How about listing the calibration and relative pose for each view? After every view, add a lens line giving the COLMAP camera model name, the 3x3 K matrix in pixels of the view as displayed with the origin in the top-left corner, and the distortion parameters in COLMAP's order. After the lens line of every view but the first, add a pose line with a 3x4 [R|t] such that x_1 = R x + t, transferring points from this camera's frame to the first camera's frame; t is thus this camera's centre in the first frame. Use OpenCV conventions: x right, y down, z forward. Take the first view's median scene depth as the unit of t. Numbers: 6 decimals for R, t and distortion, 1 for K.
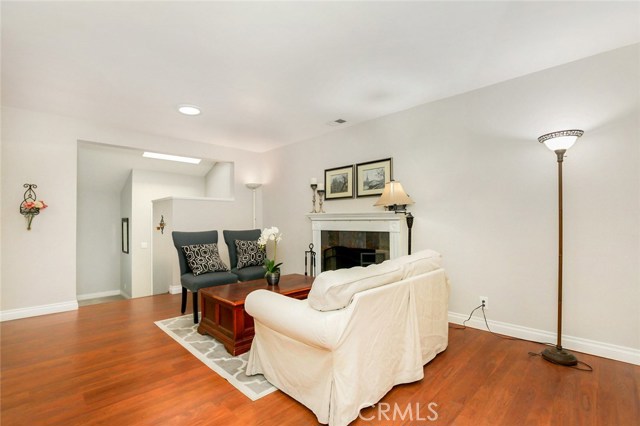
lens RADIAL K [[295.7, 0, 330.3], [0, 295.7, 216.9], [0, 0, 1]] dist [-0.030183, -0.000044]
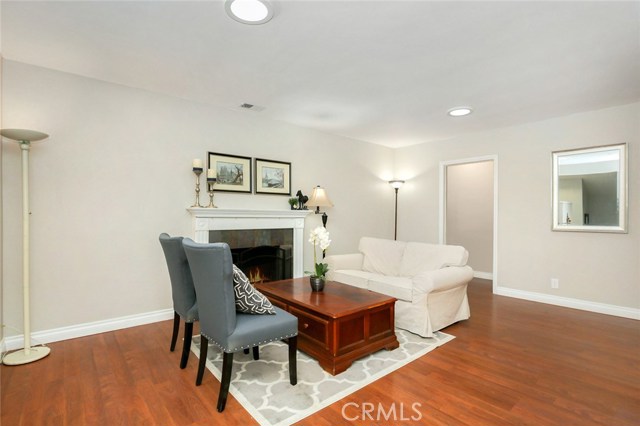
lens RADIAL K [[295.7, 0, 330.3], [0, 295.7, 216.9], [0, 0, 1]] dist [-0.030183, -0.000044]
pose [[0.106571, 0.003517, 0.994299, -0.840697], [-0.018735, 0.999823, -0.001529, 0.005874], [-0.994129, -0.018465, 0.106618, 0.676542]]
